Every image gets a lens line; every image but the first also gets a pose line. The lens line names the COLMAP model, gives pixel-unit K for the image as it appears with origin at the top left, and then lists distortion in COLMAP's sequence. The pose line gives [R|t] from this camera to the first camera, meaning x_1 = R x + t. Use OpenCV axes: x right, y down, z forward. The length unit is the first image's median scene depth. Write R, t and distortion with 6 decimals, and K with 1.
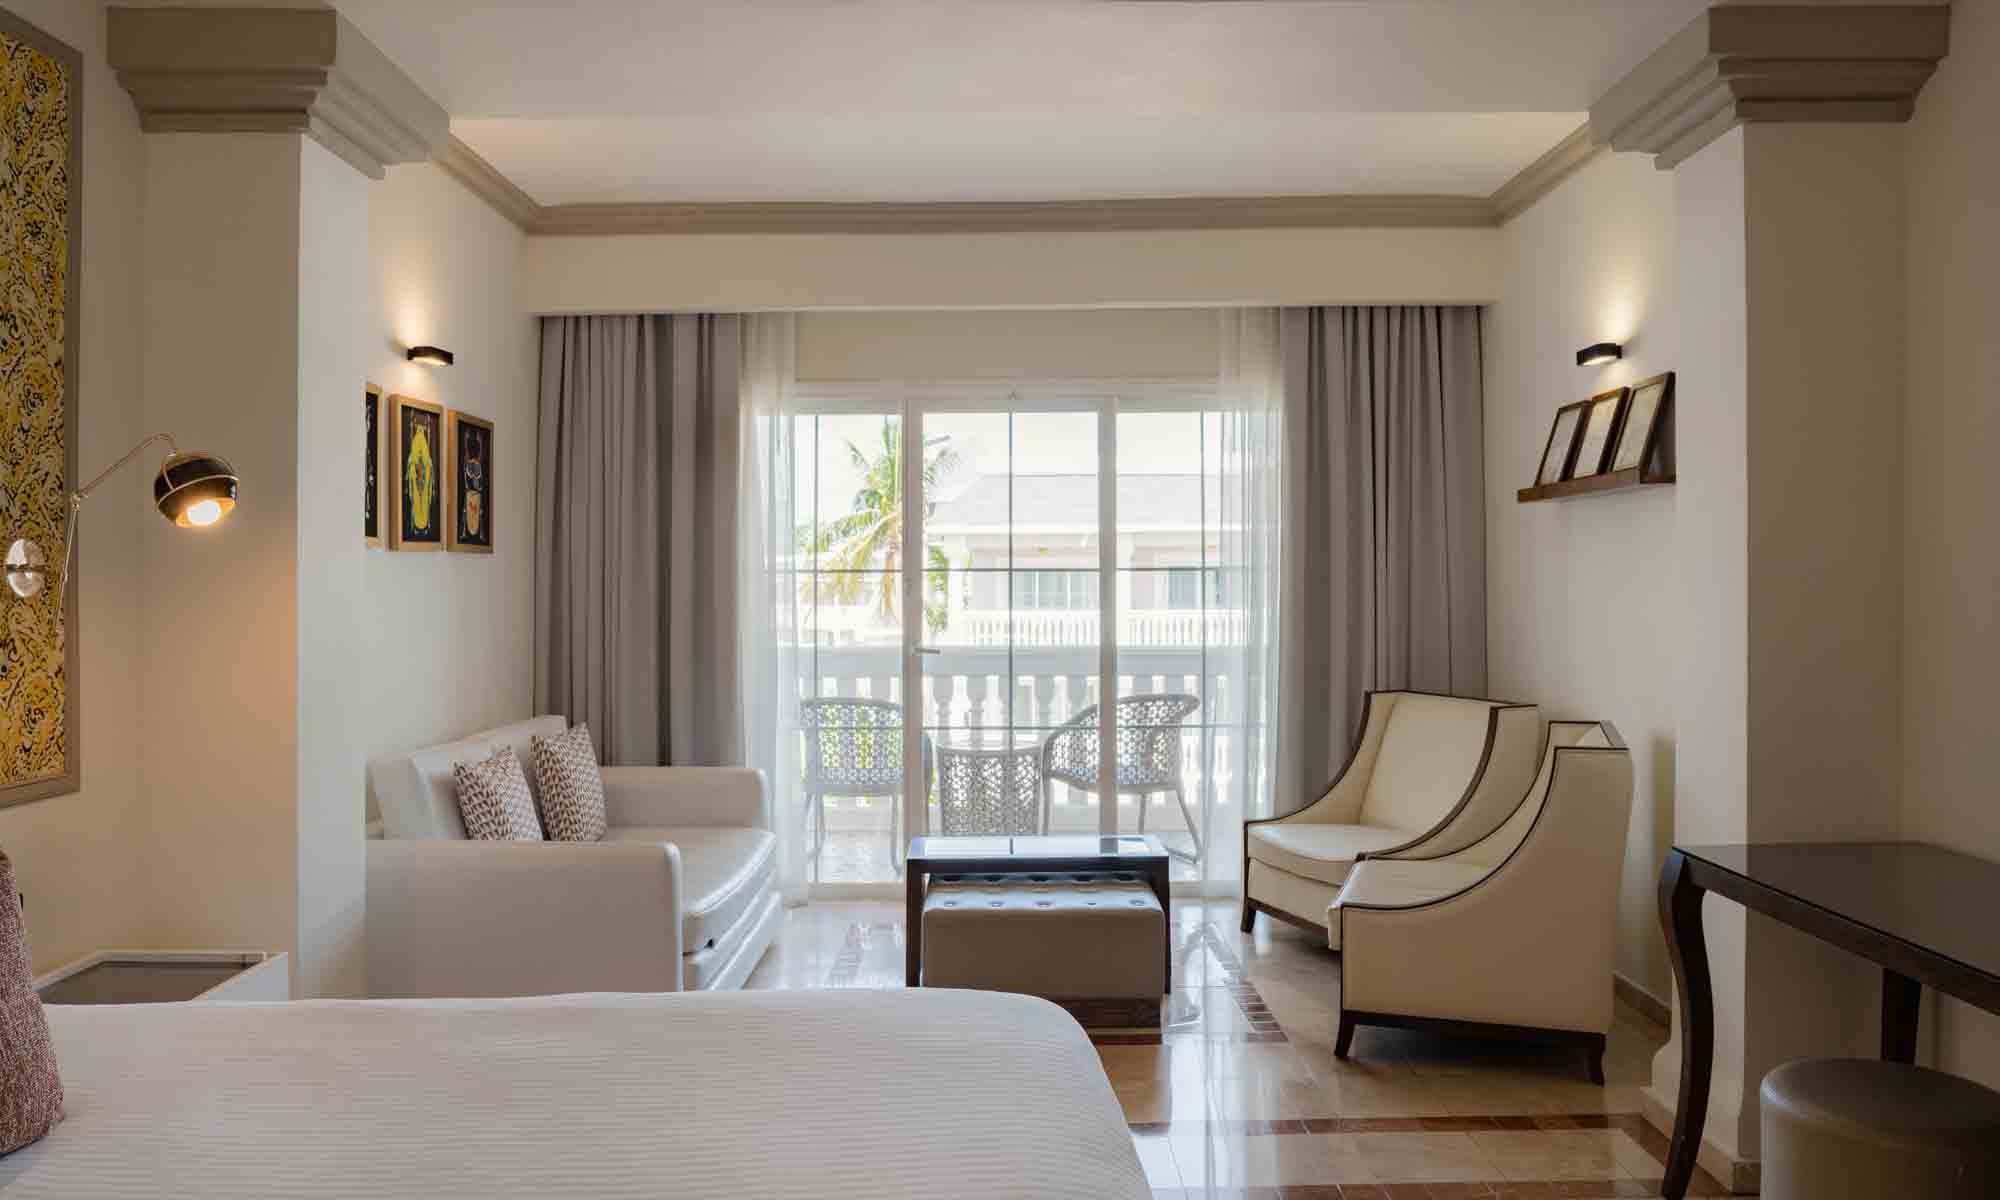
lens RADIAL K [[1379.6, 0, 1036.6], [0, 1379.6, 575.8], [0, 0, 1]] dist [-0.082076, 0.080793]
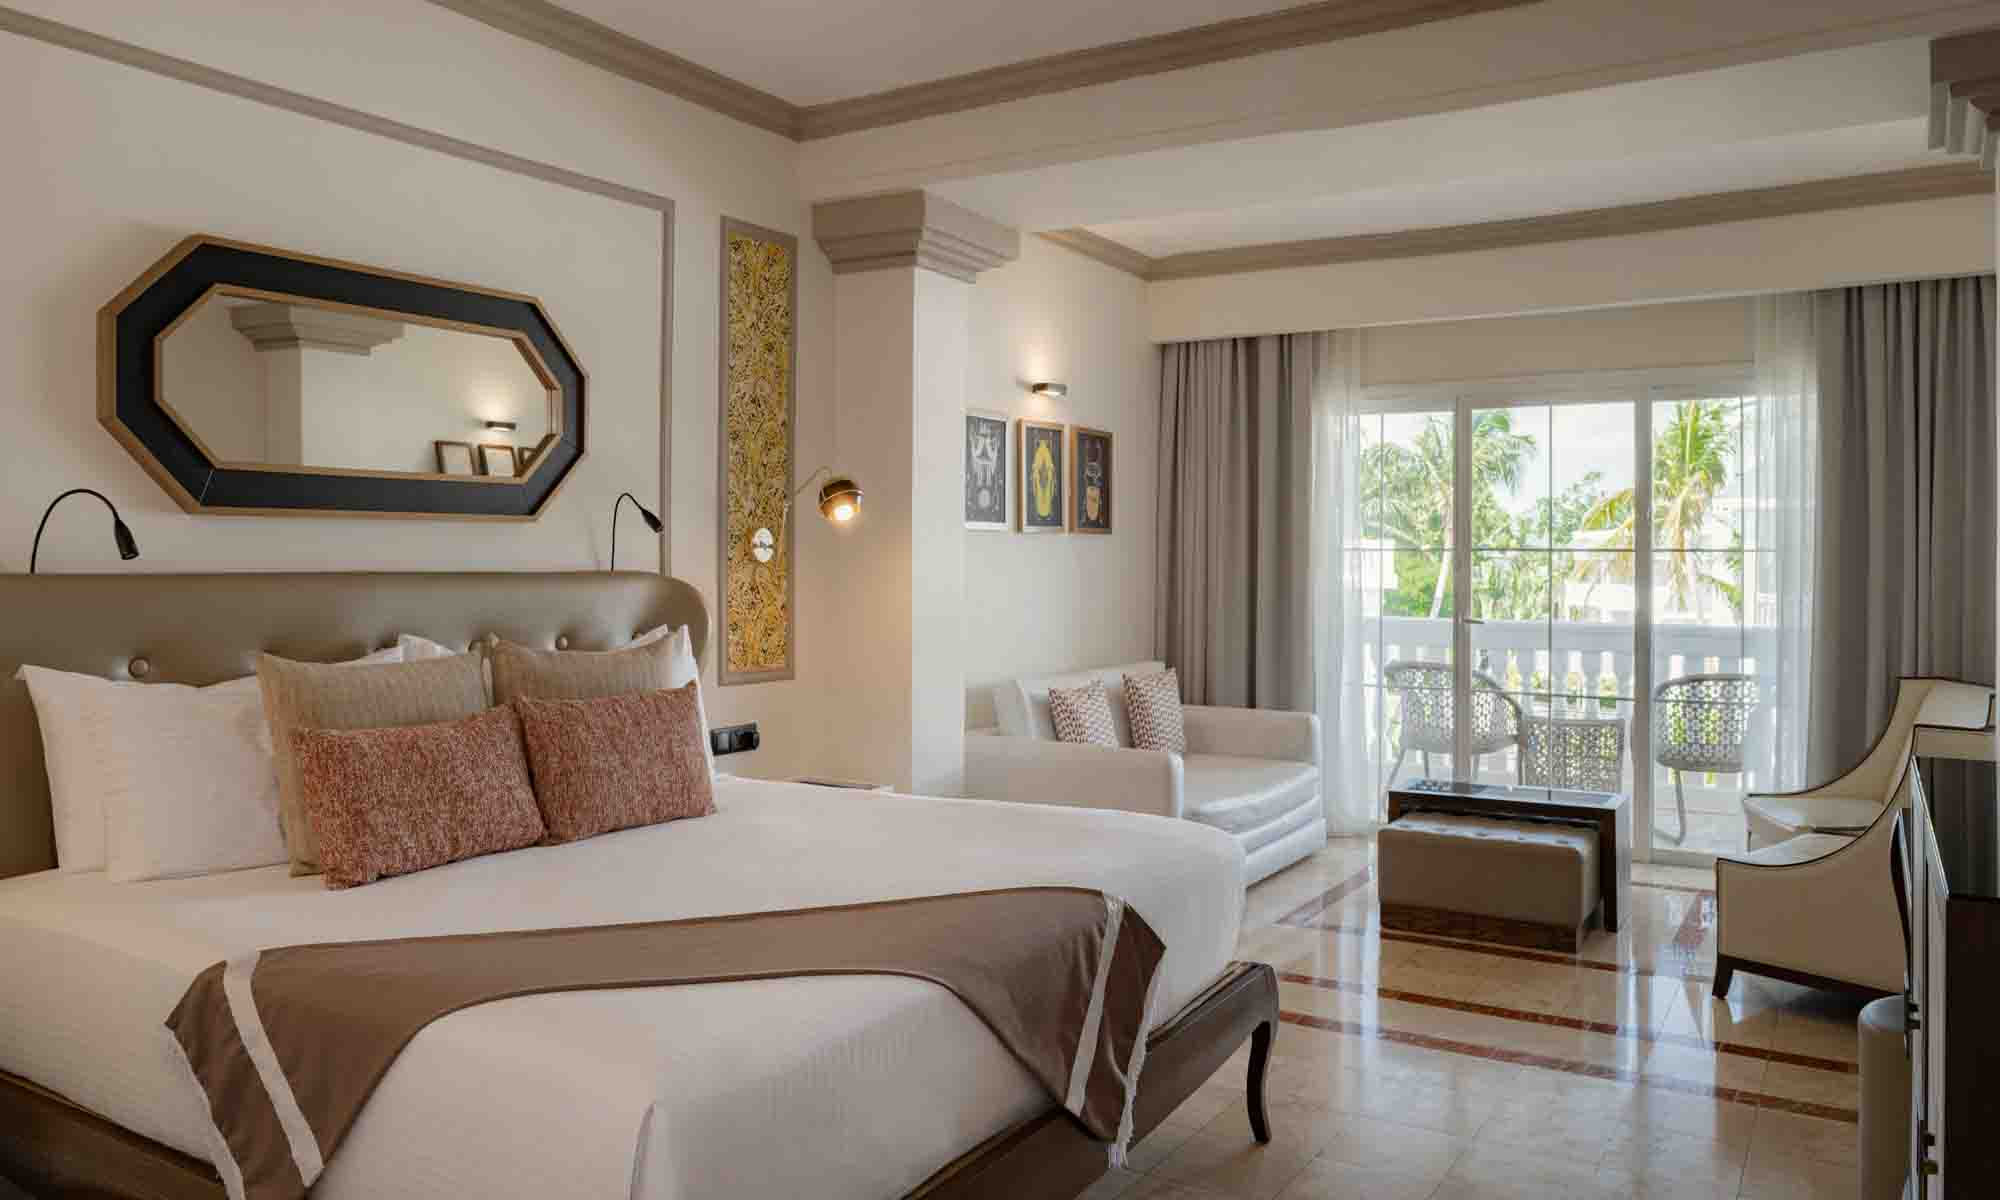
lens RADIAL K [[1379.6, 0, 1036.6], [0, 1379.6, 575.8], [0, 0, 1]] dist [-0.082076, 0.080793]
pose [[0.849912, 0.017904, -0.526621, 0.243288], [-0.008453, 0.999757, 0.020347, -0.002901], [0.526857, -0.012841, 0.849857, -0.158751]]
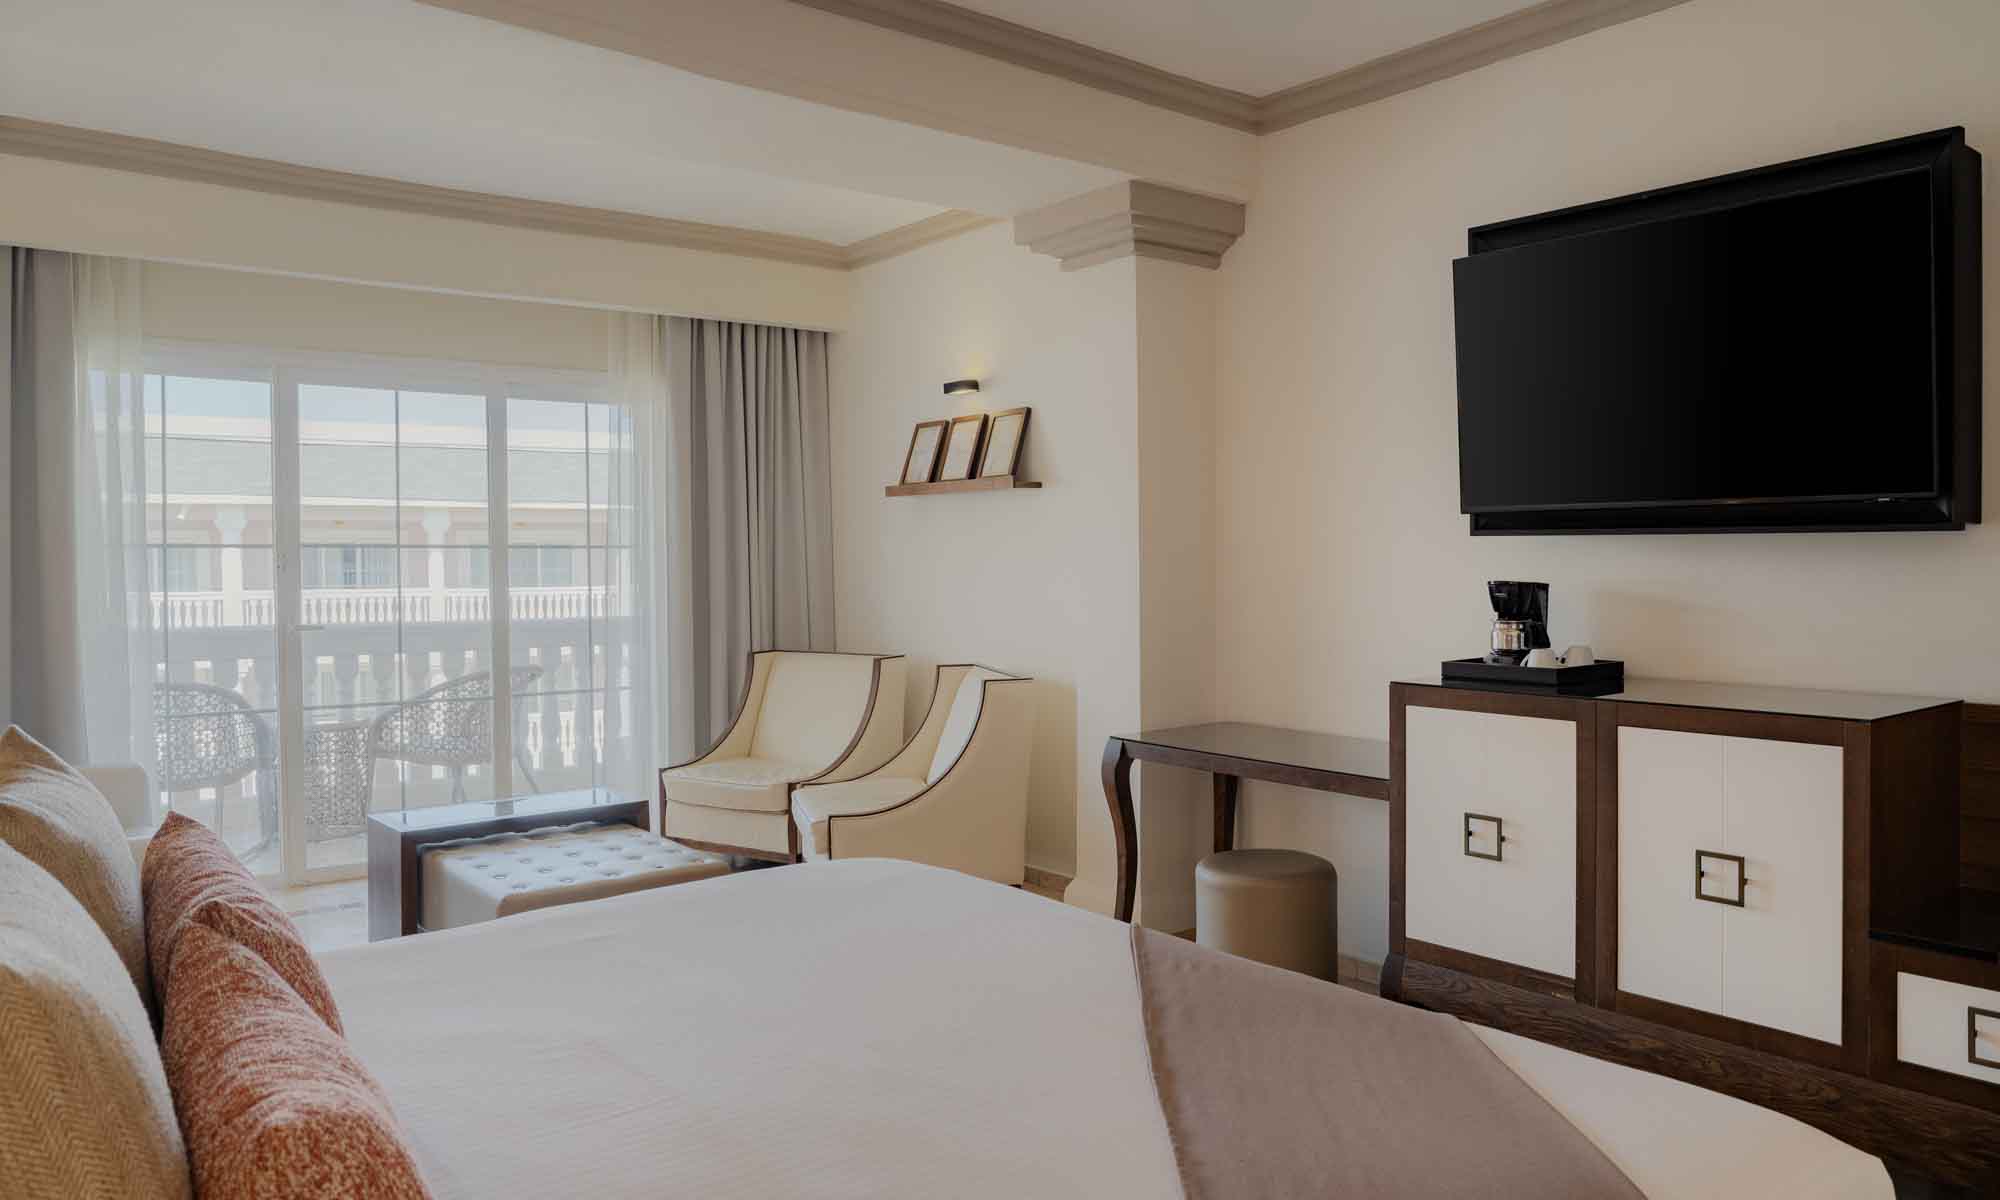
lens RADIAL K [[1379.6, 0, 1036.6], [0, 1379.6, 575.8], [0, 0, 1]] dist [-0.082076, 0.080793]
pose [[0.777081, -0.006868, 0.629363, -0.327828], [-0.003338, 0.999881, 0.015032, 0.000415], [-0.629392, -0.013782, 0.776966, -0.077519]]
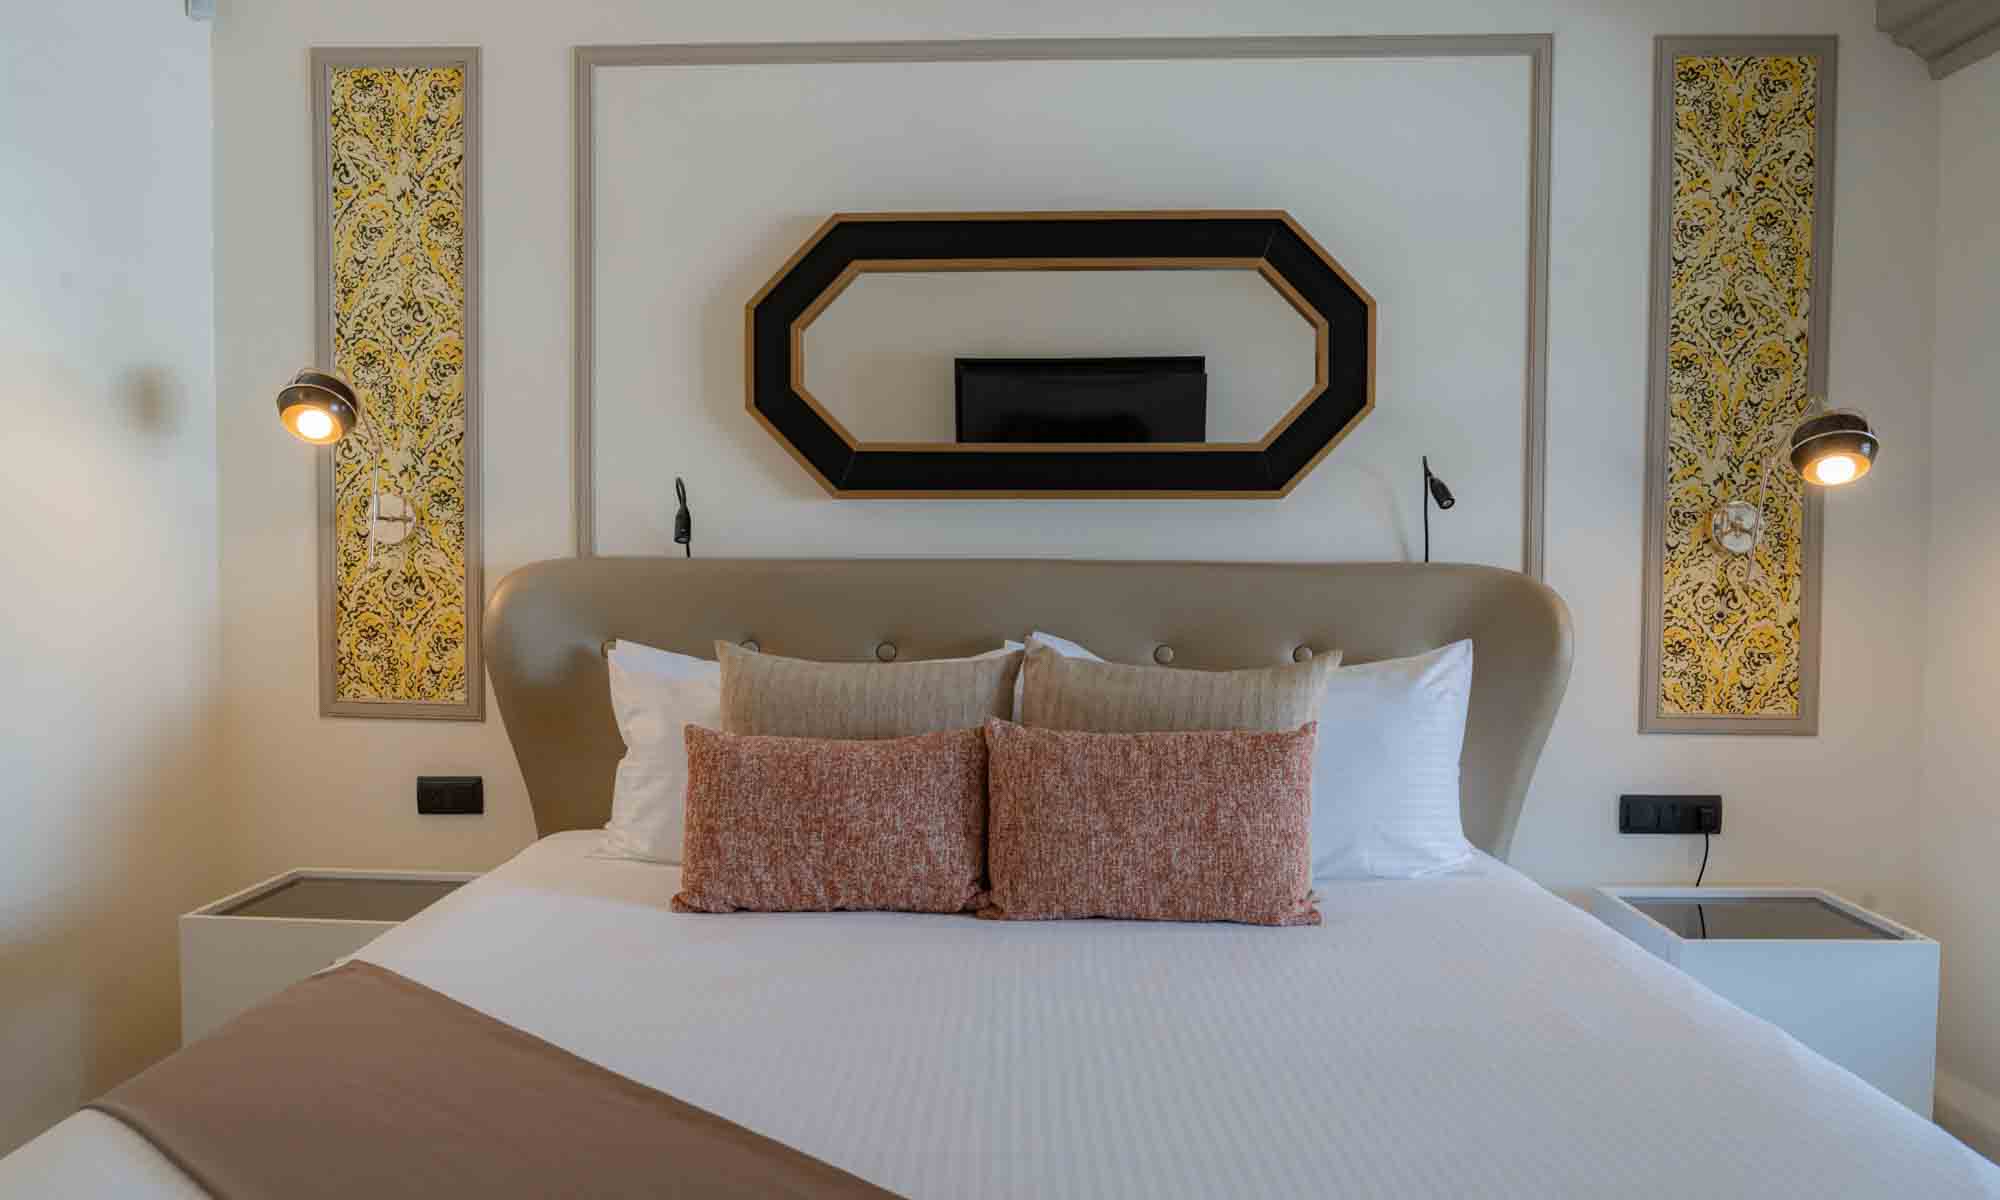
lens RADIAL K [[1279.0, 0, 1000.0], [0, 1279.0, 600.0], [0, 0, 1]] dist [-0.028648, 0.001261]
pose [[-0.053441, 0.050800, -0.997278, 0.176314], [-0.001026, 0.998702, 0.050928, 0.000815], [0.998570, 0.003745, -0.053320, 0.224495]]
